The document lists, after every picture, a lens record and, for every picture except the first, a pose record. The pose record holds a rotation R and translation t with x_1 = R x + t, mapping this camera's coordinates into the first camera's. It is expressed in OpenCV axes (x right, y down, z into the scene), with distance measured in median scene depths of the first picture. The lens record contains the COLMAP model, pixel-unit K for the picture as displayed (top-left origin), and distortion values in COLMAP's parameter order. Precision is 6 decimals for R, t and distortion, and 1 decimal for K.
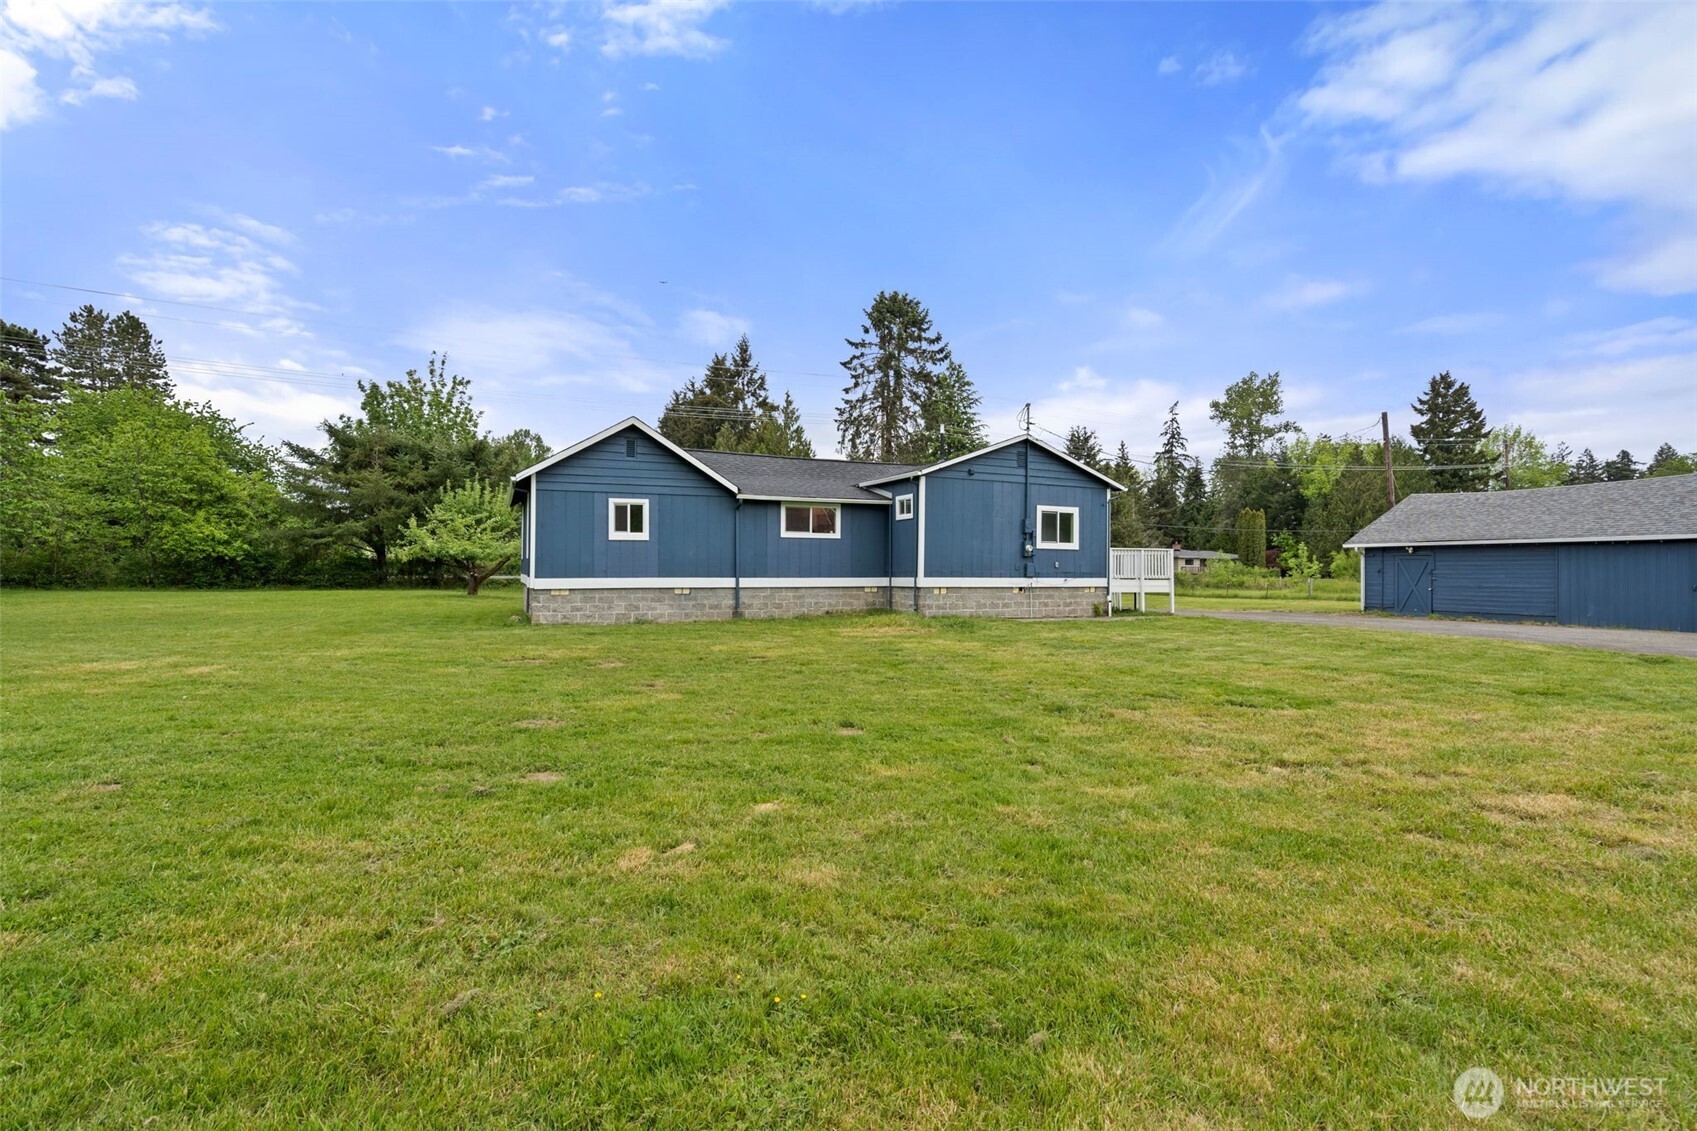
lens RADIAL K [[773.9, 0, 840.3], [0, 773.9, 567.3], [0, 0, 1]] dist [0.001140, 0.000706]
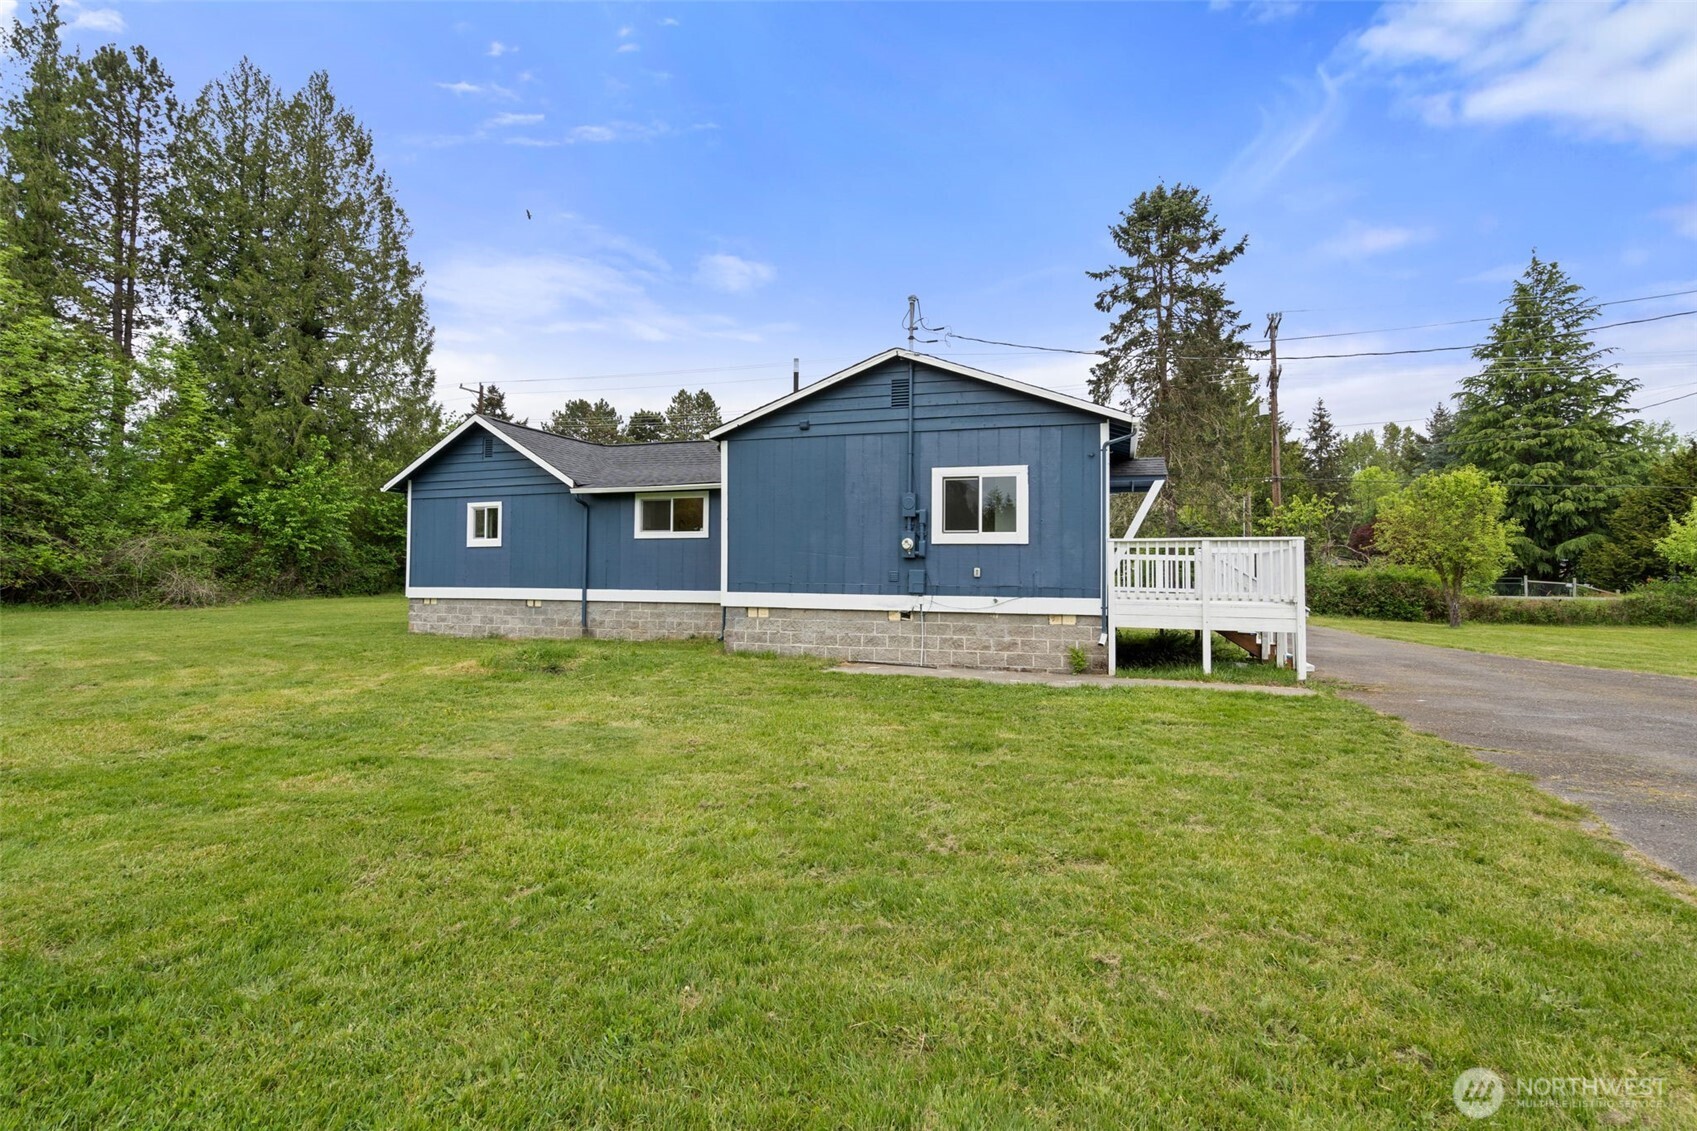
lens RADIAL K [[760.4, 0, 848.1], [0, 760.4, 550.0], [0, 0, 1]] dist [0.000641, 0.000256]
pose [[0.741960, -0.021185, -0.670109, 0.594991], [0.000973, 0.999534, -0.030522, -0.002818], [0.670443, 0.021994, 0.741635, 0.556130]]
